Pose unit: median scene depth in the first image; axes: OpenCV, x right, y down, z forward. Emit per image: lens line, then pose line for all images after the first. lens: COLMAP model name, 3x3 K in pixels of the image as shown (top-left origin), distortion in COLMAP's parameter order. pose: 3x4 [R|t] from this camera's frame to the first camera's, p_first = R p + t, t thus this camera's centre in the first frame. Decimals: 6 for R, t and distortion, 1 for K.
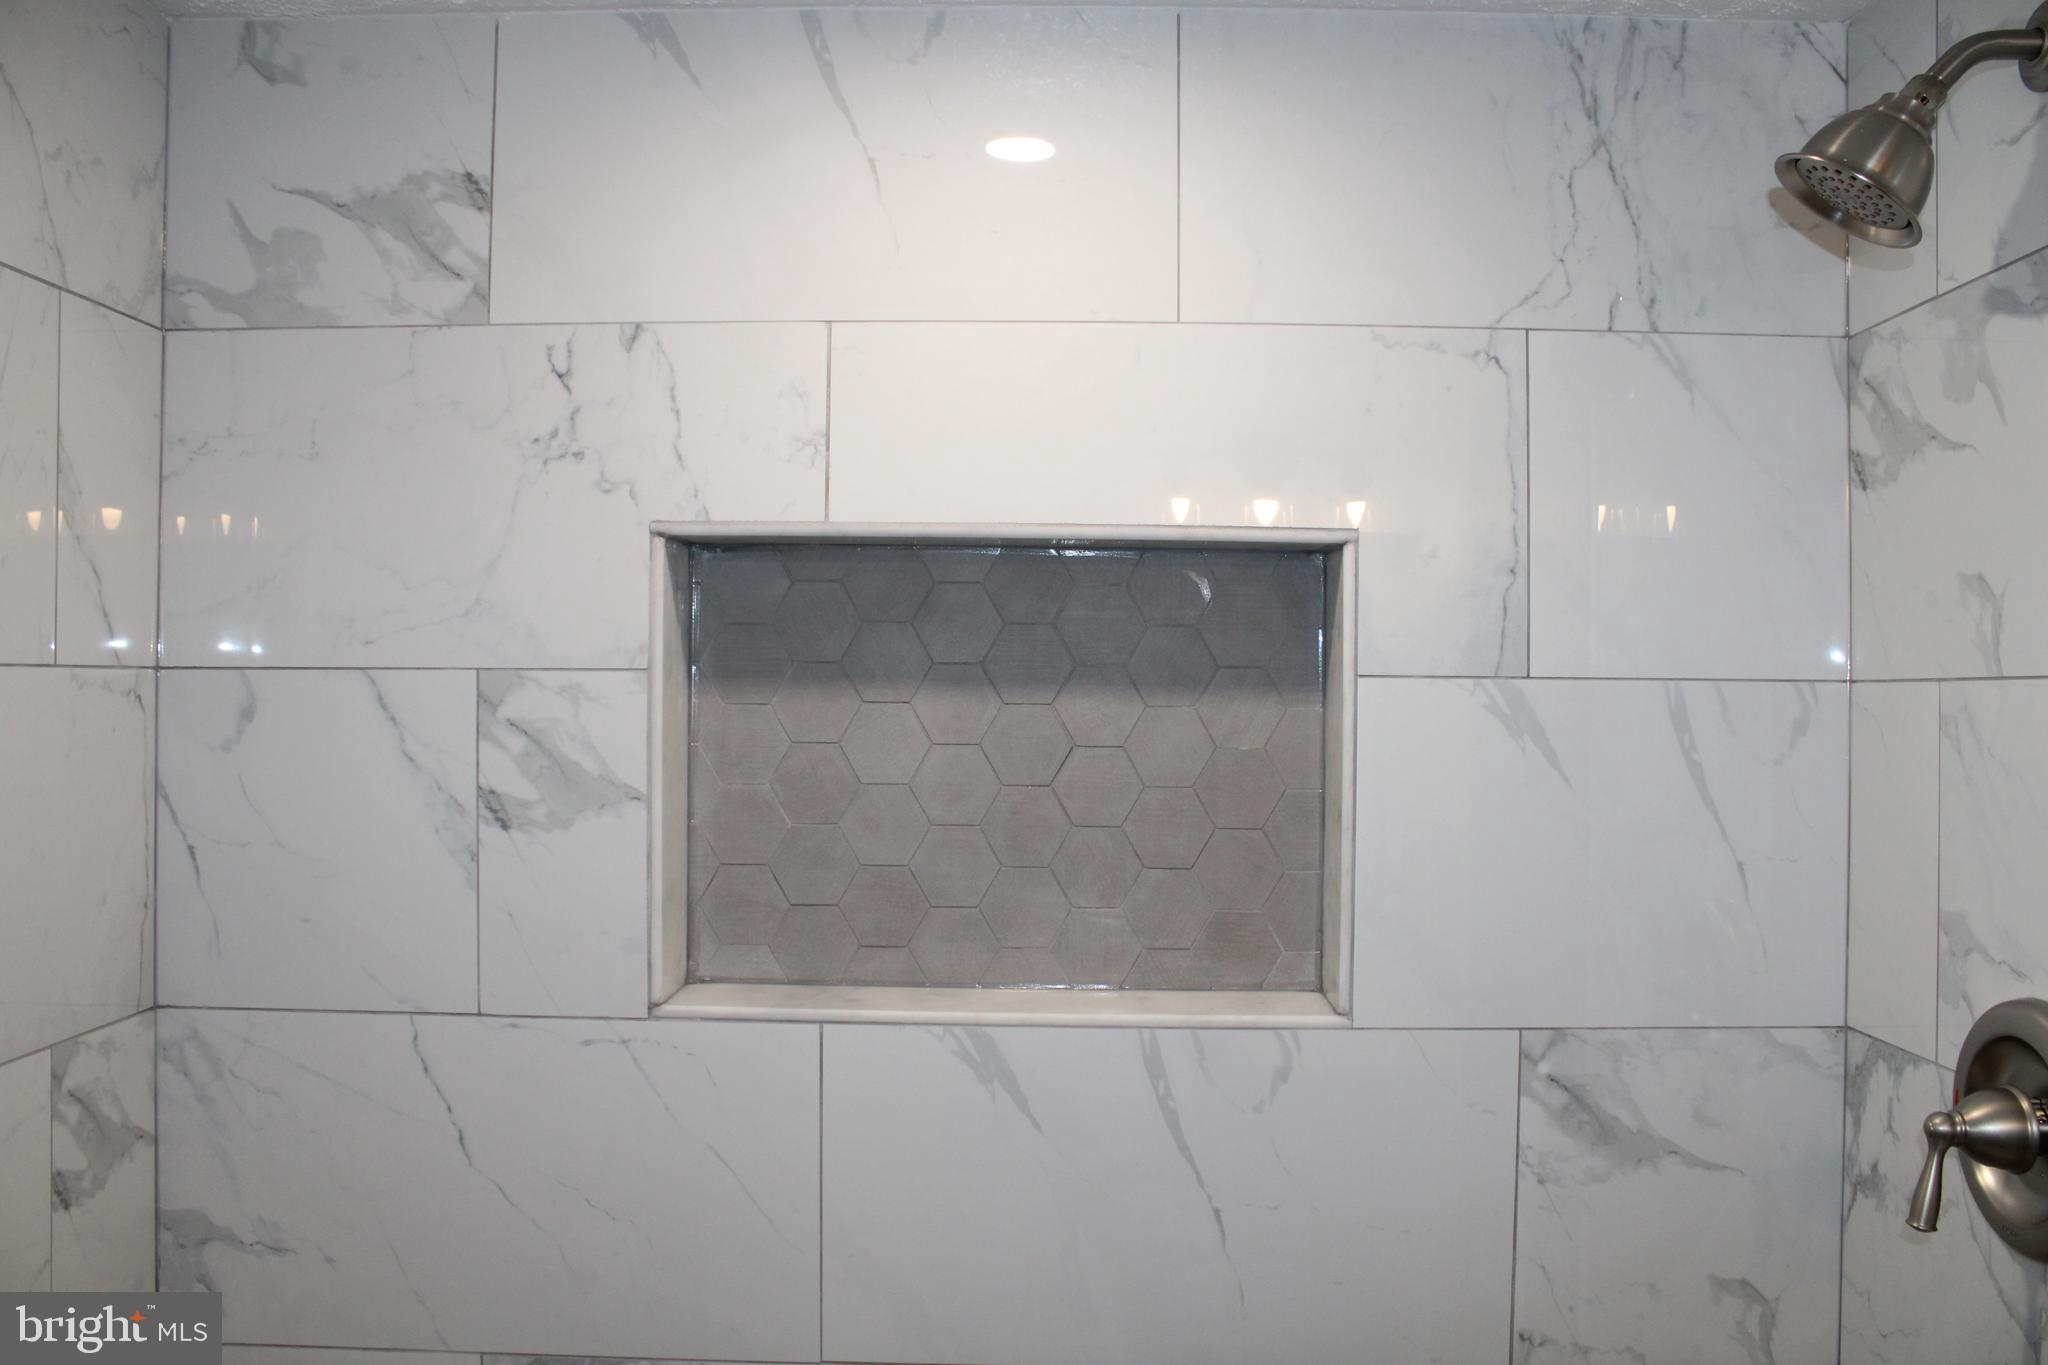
lens RADIAL K [[1706.9, 0, 1023.2], [0, 1706.9, 687.6], [0, 0, 1]] dist [-0.167857, 0.132367]
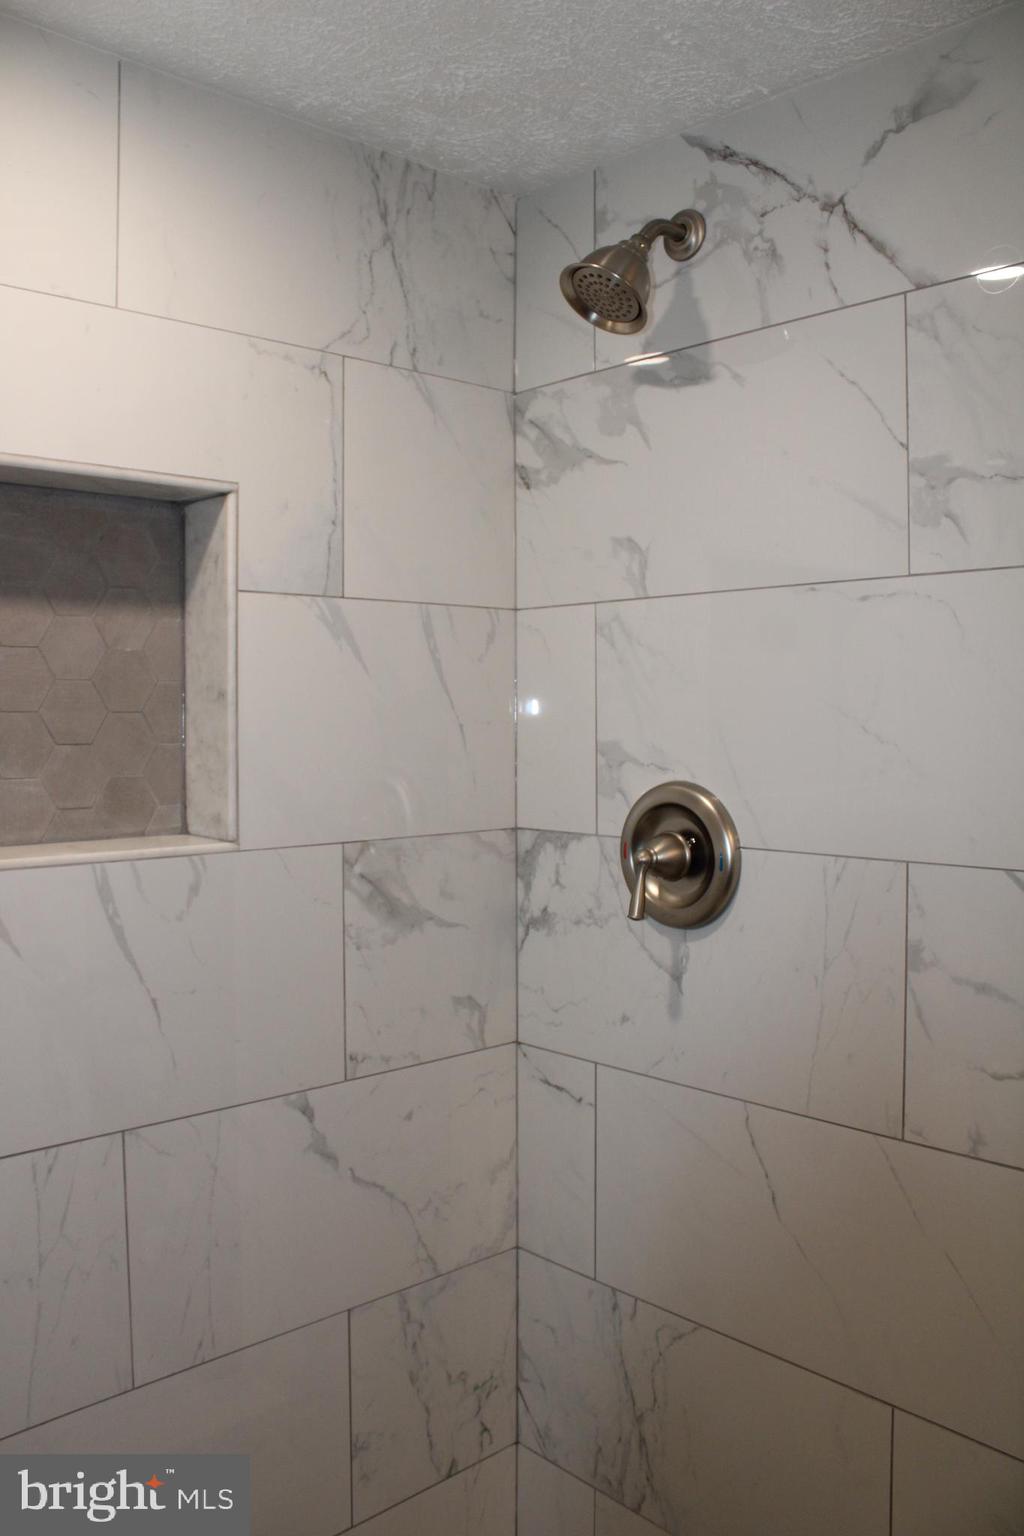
lens RADIAL K [[1280.2, 0, 545.9], [0, 1280.2, 753.9], [0, 0, 1]] dist [-0.167857, 0.132367]
pose [[0.711351, -0.035338, 0.701948, -0.344115], [0.006327, 0.999017, 0.043882, 0.080985], [-0.702809, -0.026774, 0.710875, 0.102226]]
